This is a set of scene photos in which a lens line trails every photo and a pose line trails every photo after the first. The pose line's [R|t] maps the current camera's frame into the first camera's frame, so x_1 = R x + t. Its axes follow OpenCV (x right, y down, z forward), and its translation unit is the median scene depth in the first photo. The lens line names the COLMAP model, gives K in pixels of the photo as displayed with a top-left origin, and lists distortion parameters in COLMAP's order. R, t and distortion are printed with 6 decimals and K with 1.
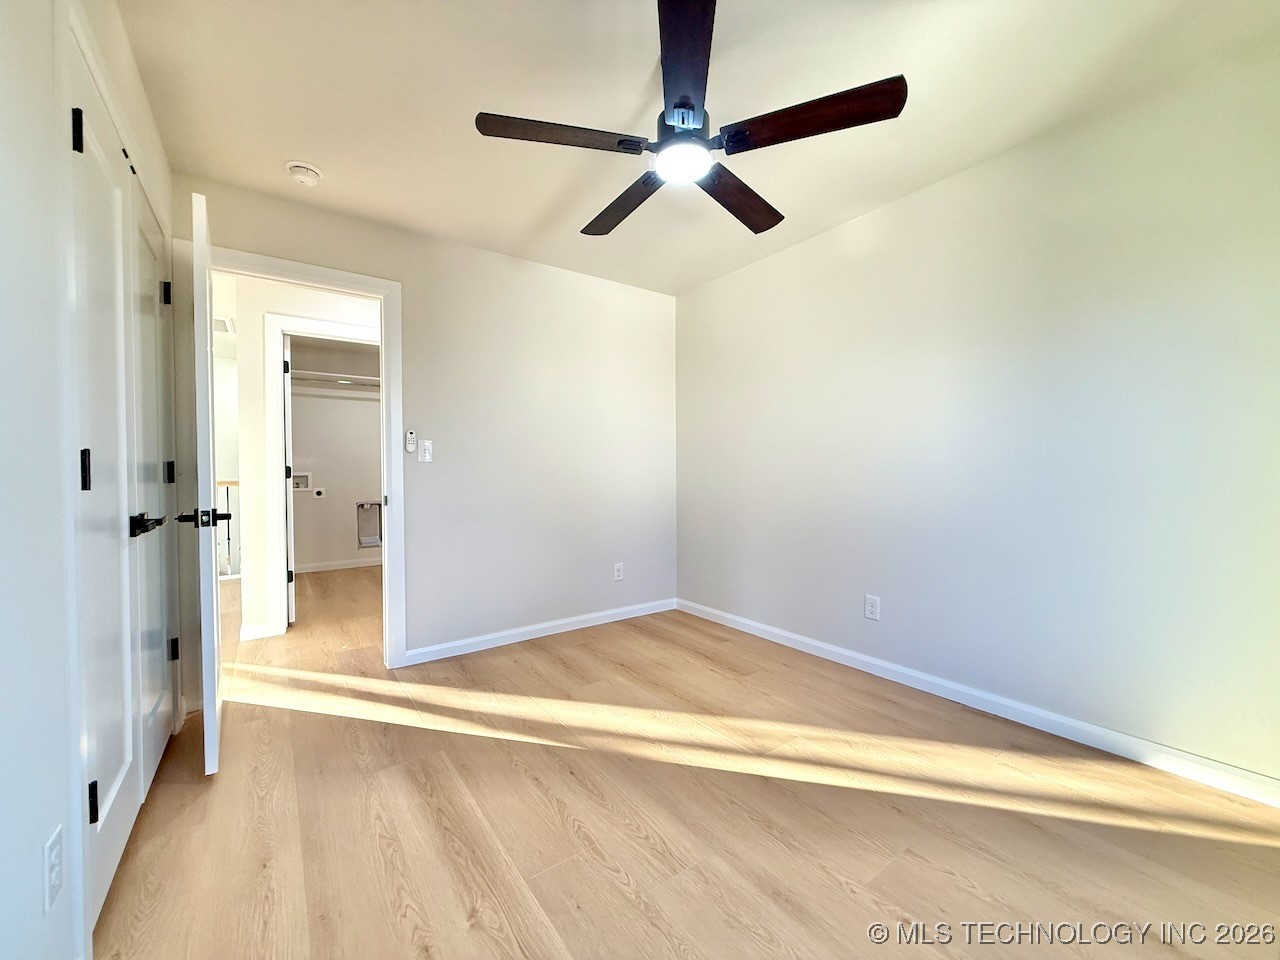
lens RADIAL K [[507.4, 0, 640.0], [0, 507.4, 480.0], [0, 0, 1]] dist [-0.000002, -0.000305]
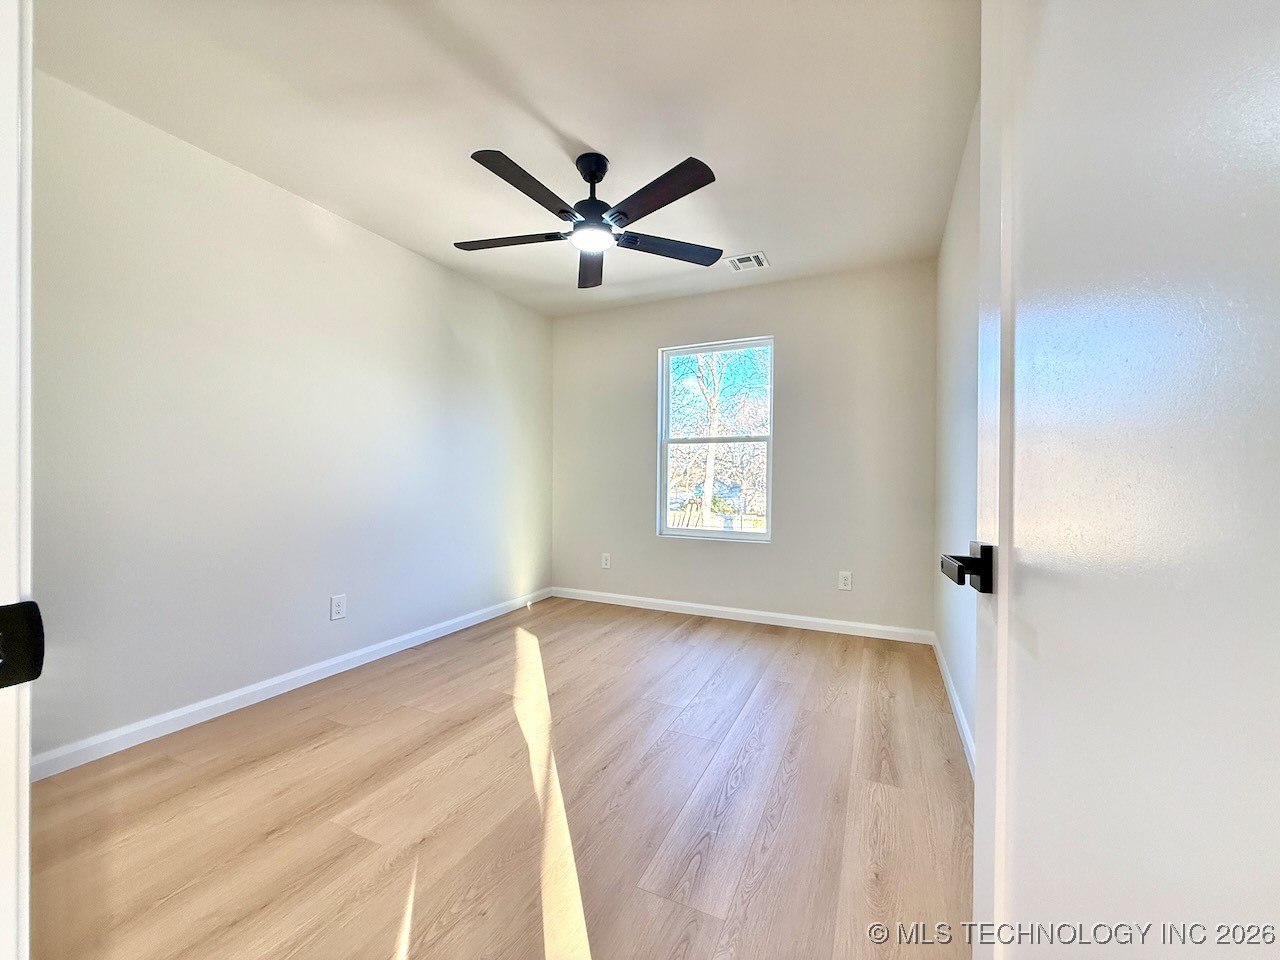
lens RADIAL K [[507.4, 0, 640.0], [0, 507.4, 480.0], [0, 0, 1]] dist [-0.000002, -0.000305]
pose [[-0.482023, 0.004387, 0.876147, -1.027012], [0.011035, 0.999939, 0.001064, 0.007951], [-0.876089, 0.010181, -0.482042, 1.387020]]
